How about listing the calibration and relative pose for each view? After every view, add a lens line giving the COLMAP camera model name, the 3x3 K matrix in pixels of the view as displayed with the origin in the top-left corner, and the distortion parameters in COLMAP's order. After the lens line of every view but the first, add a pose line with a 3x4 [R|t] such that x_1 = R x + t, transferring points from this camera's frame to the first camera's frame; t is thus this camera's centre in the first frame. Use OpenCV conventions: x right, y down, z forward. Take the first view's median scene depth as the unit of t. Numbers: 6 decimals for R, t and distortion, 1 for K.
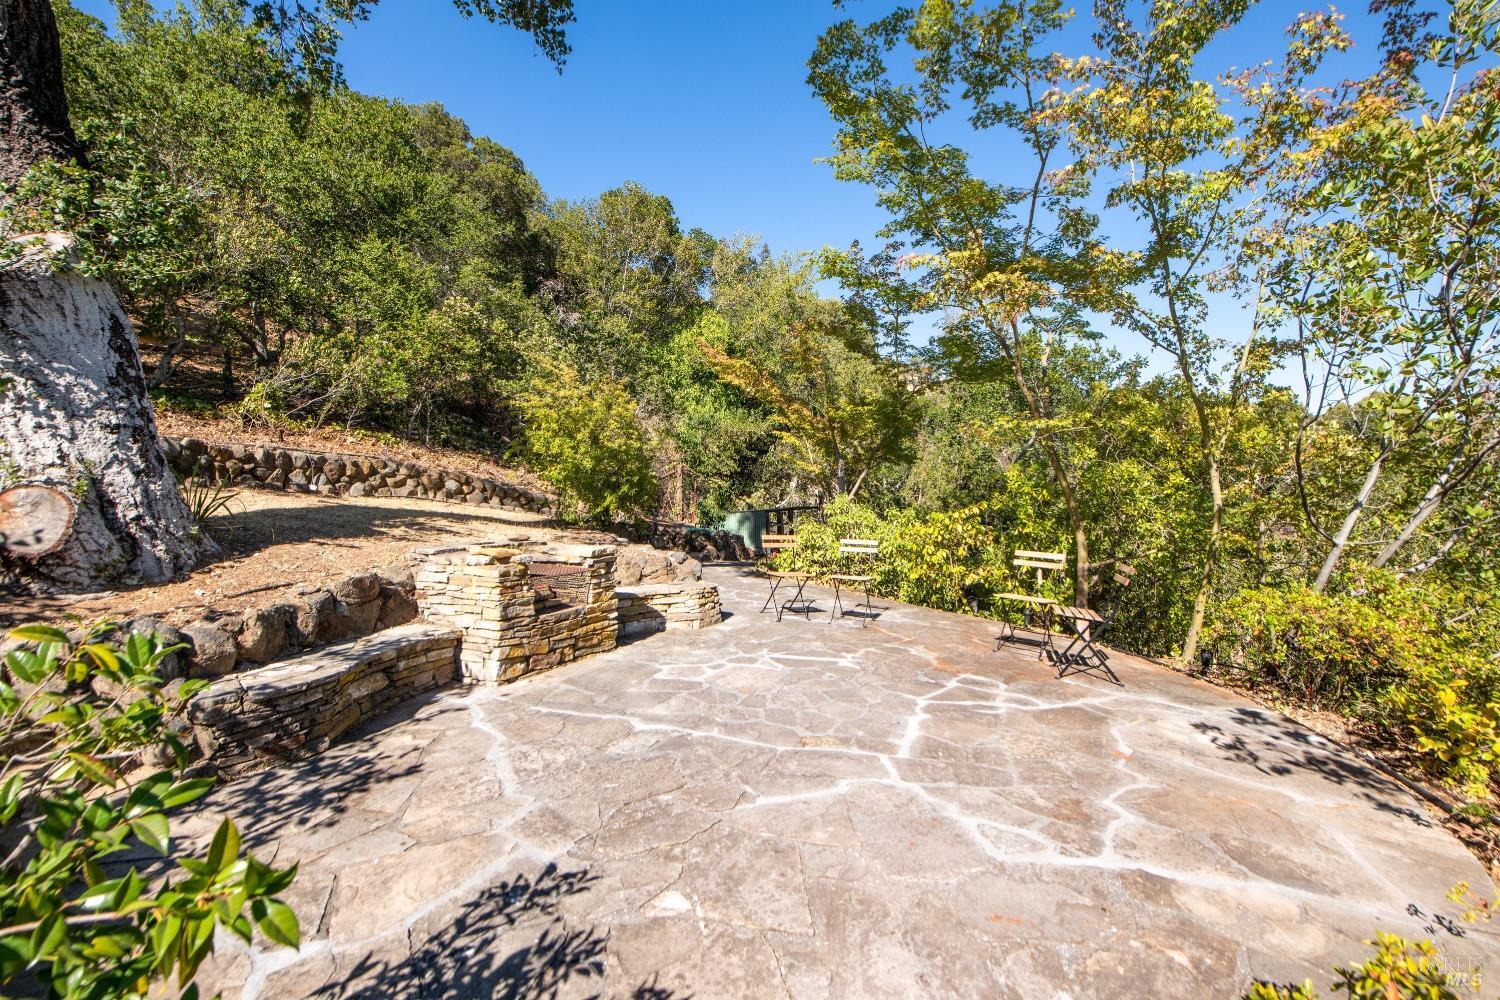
lens RADIAL K [[633.6, 0, 749.1], [0, 633.6, 500.7], [0, 0, 1]] dist [-0.006840, -0.001030]
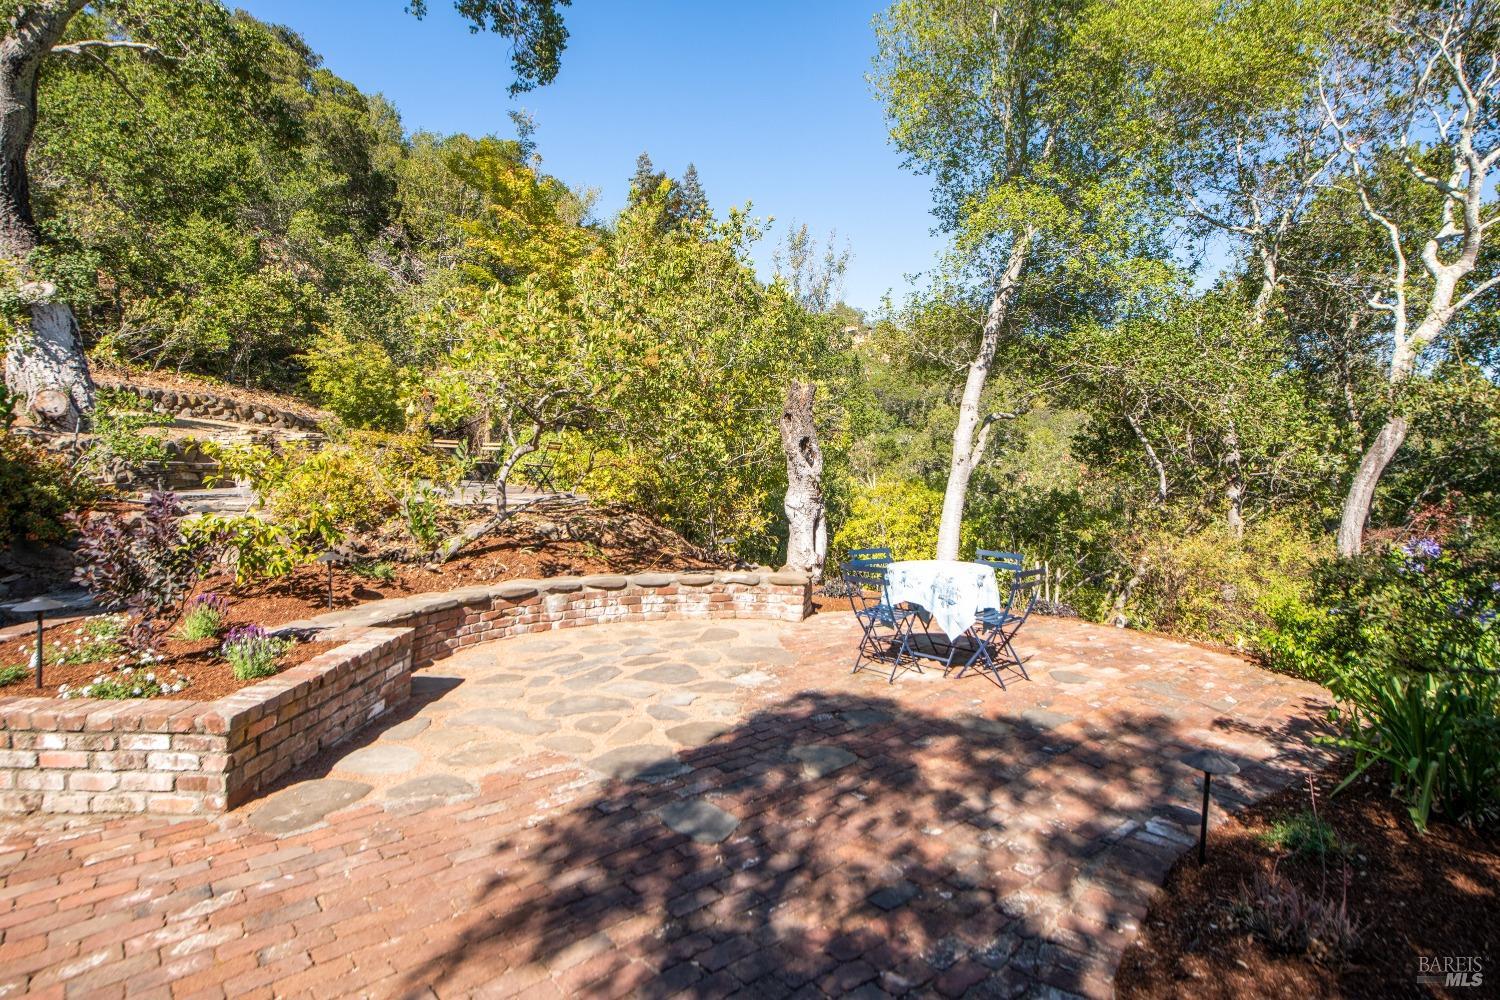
lens RADIAL K [[783.1, 0, 748.8], [0, 783.1, 495.8], [0, 0, 1]] dist [-0.003380, 0.002214]
pose [[0.997887, 0.009703, 0.064246, 0.447730], [-0.011522, 0.999541, 0.028007, 0.084529], [-0.063945, -0.028688, 0.997541, -0.708949]]
